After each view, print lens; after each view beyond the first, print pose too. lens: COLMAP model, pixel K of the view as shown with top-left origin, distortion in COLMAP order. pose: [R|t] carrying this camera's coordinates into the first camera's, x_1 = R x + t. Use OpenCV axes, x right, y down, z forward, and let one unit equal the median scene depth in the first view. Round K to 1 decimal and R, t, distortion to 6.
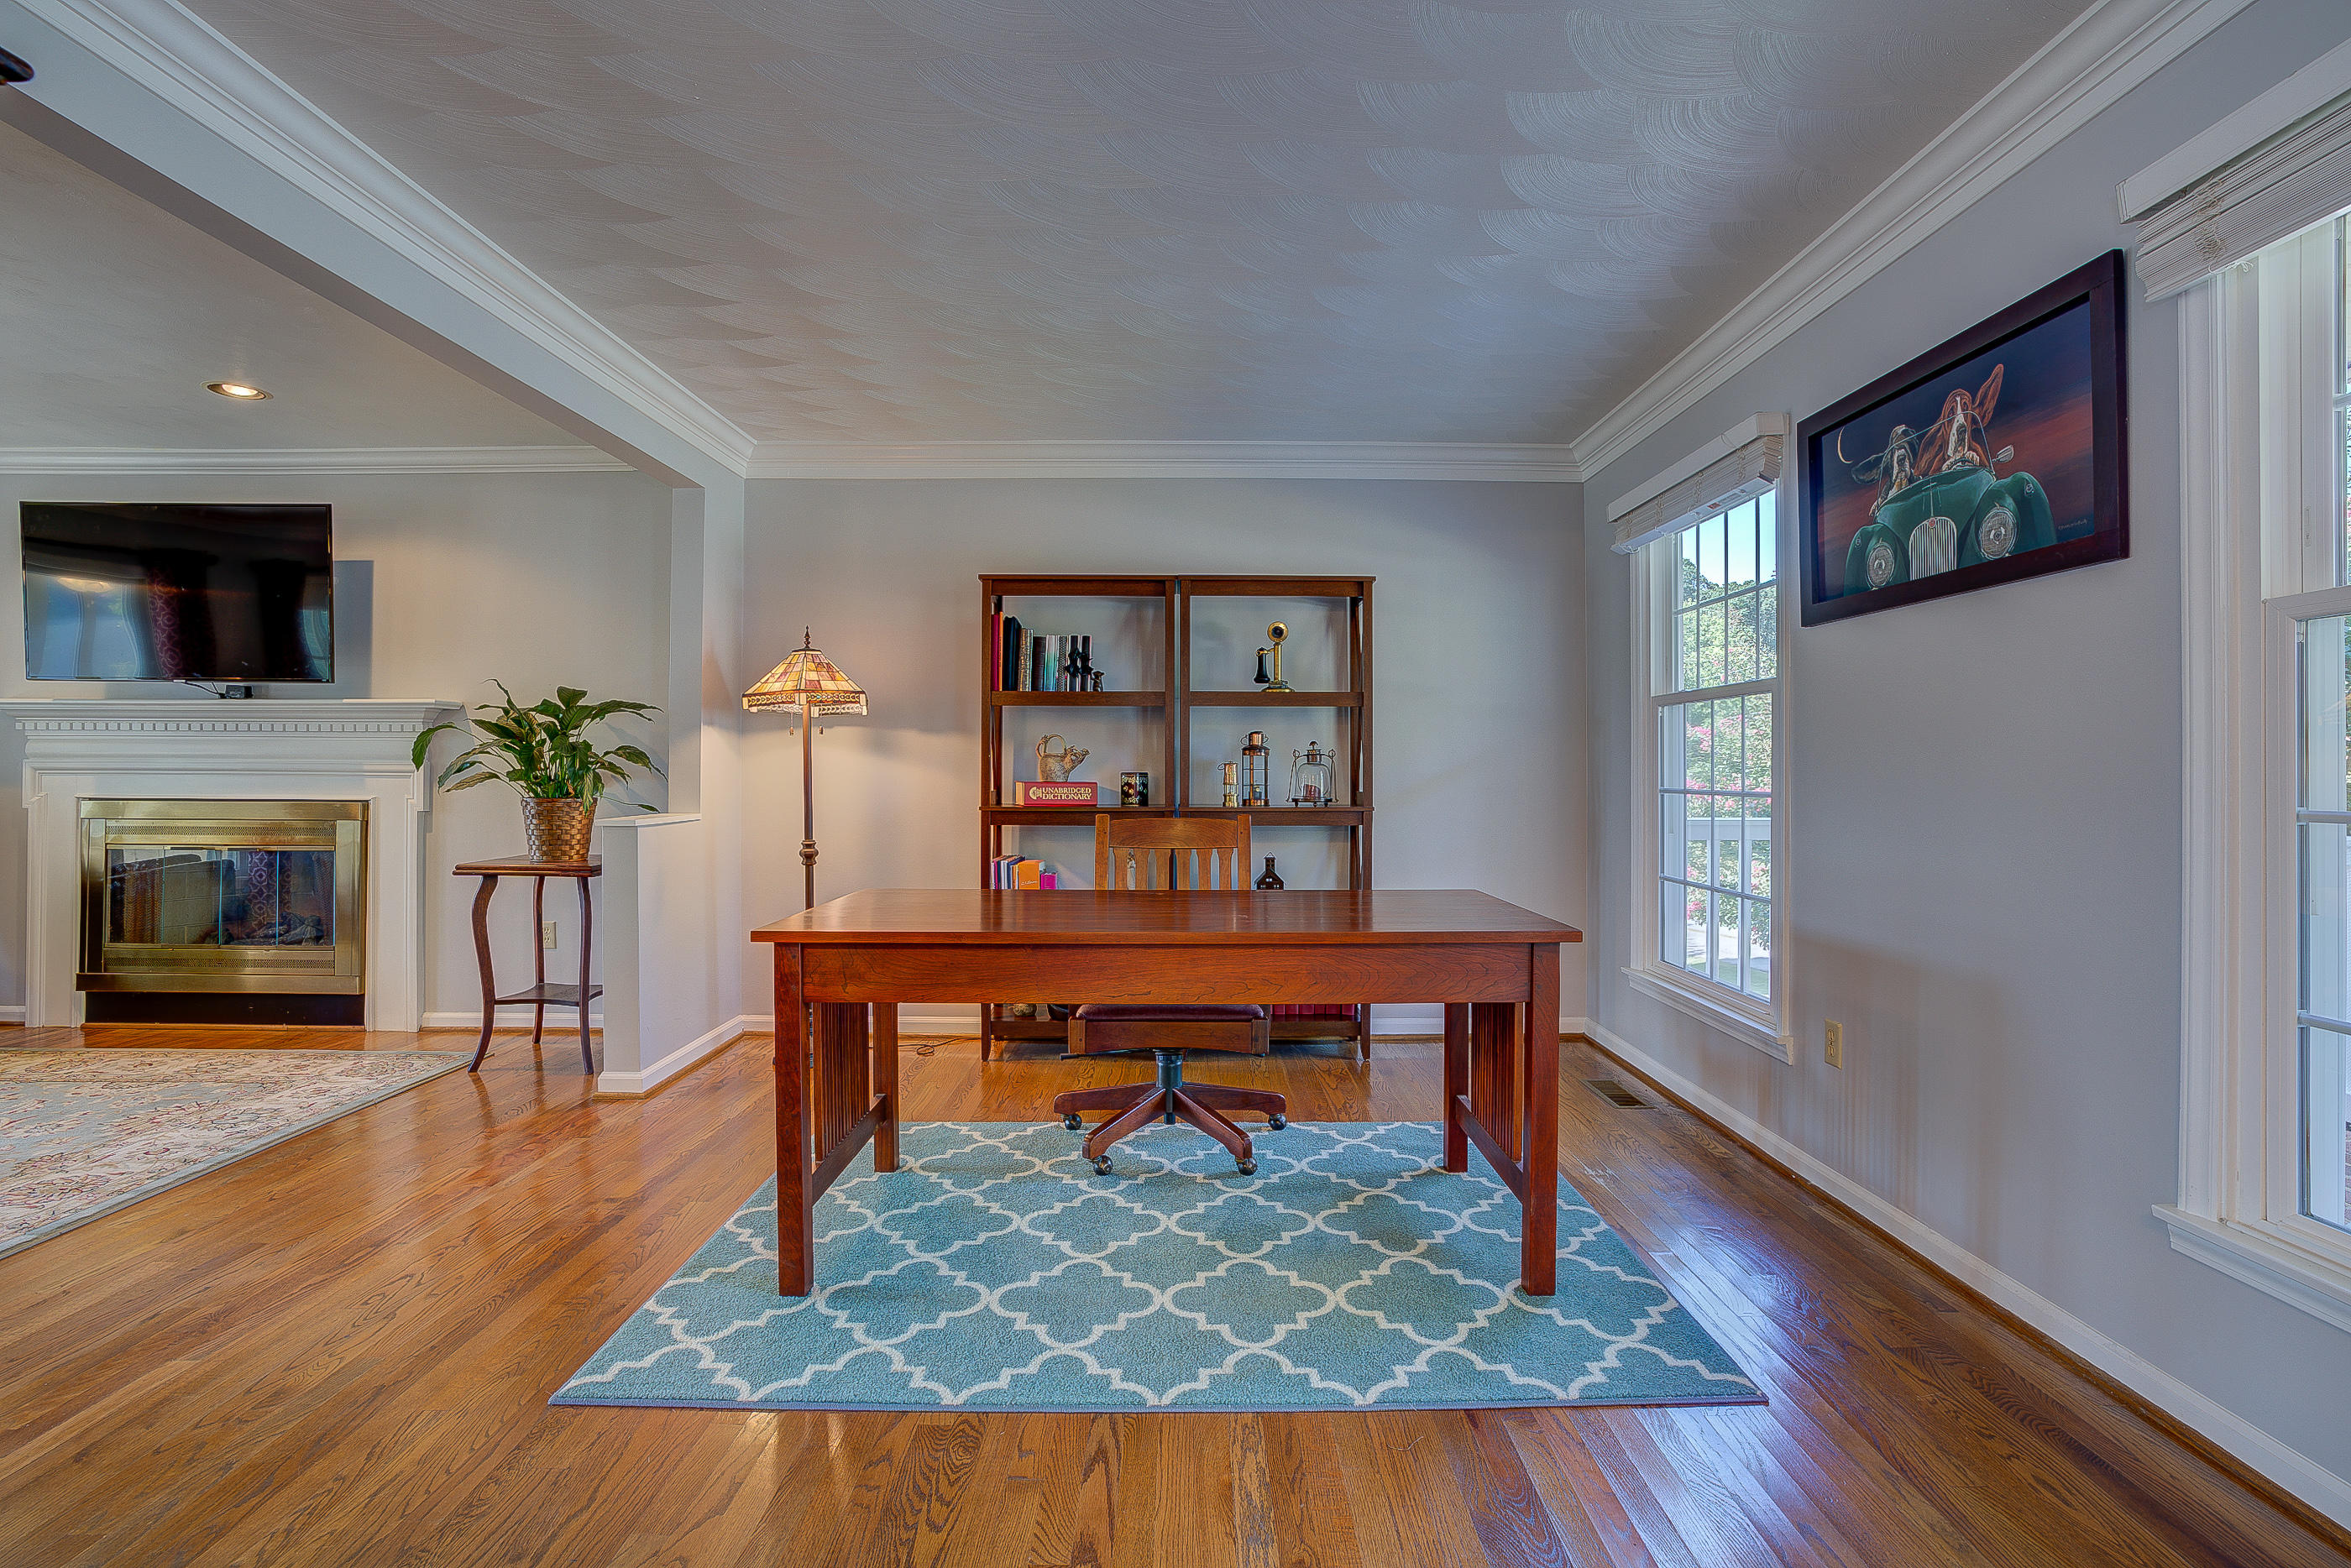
lens RADIAL K [[1093.1, 0, 1187.8], [0, 1093.1, 773.4], [0, 0, 1]] dist [-0.065672, 0.022018]
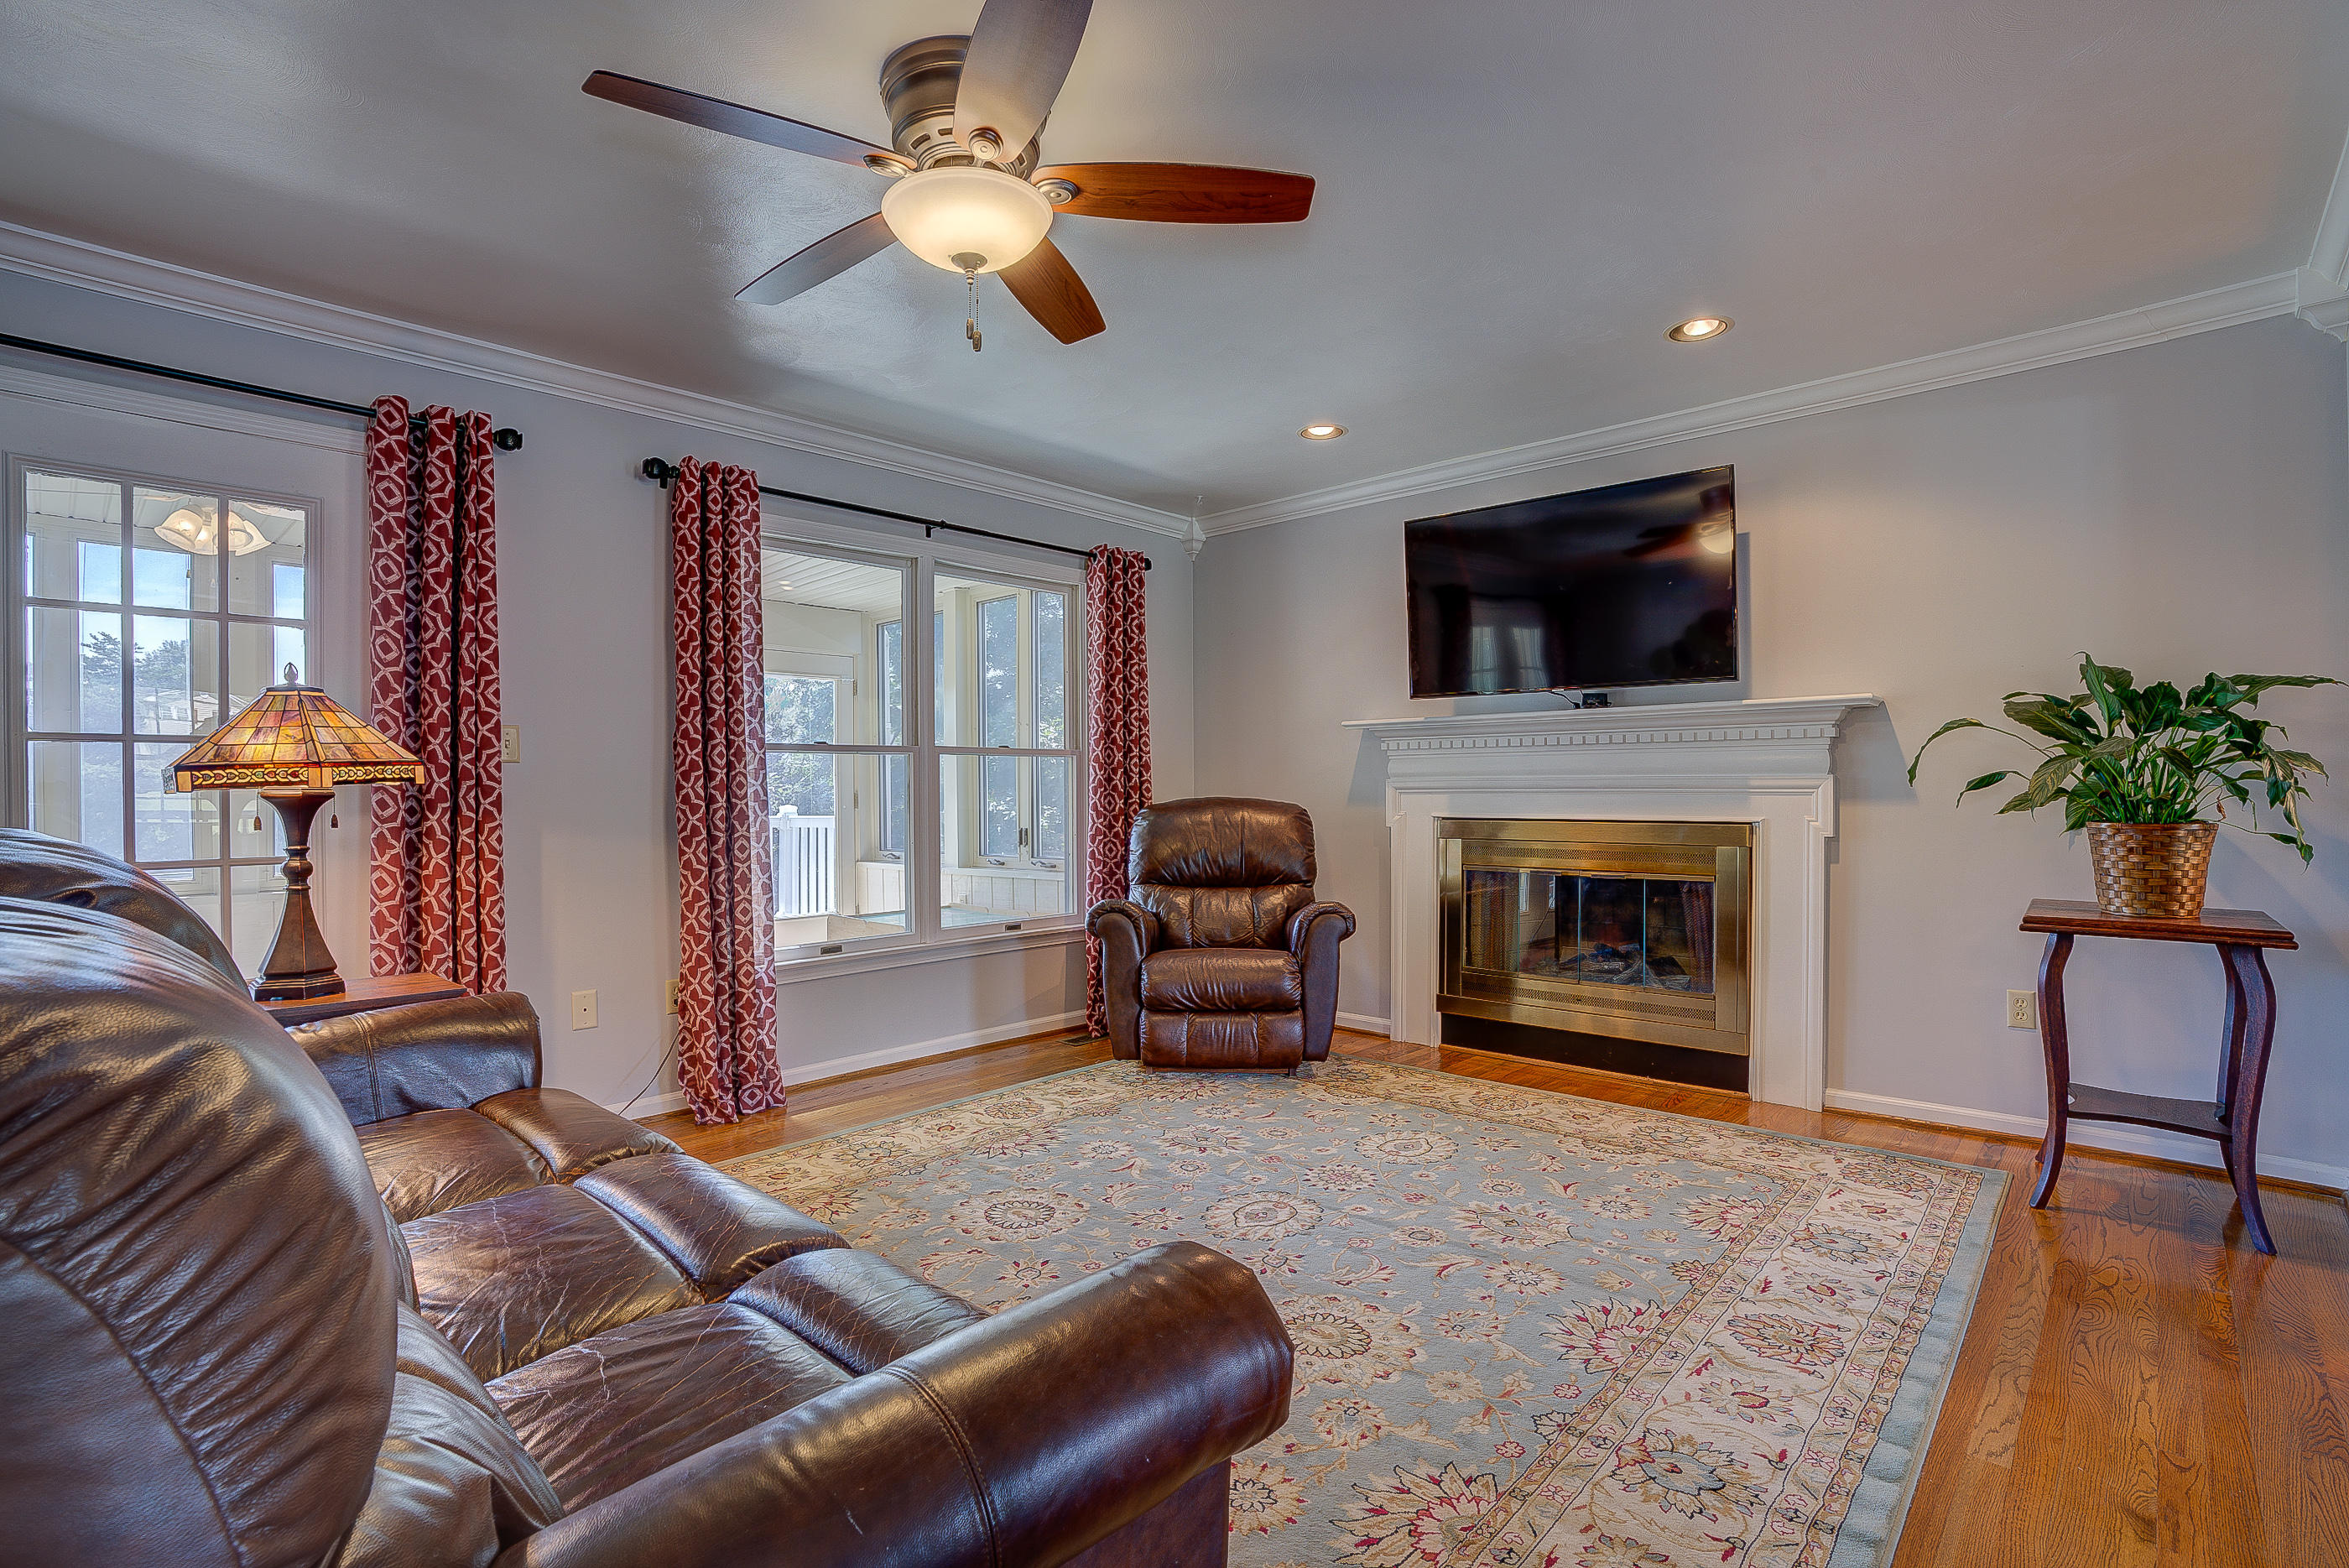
lens RADIAL K [[1092.3, 0, 1159.7], [0, 1092.3, 798.0], [0, 0, 1]] dist [-0.065672, 0.022018]
pose [[0.714738, -0.003547, -0.699383, -0.527303], [0.010671, 0.999926, 0.005834, -0.003238], [0.699310, -0.011633, 0.714723, 0.078605]]
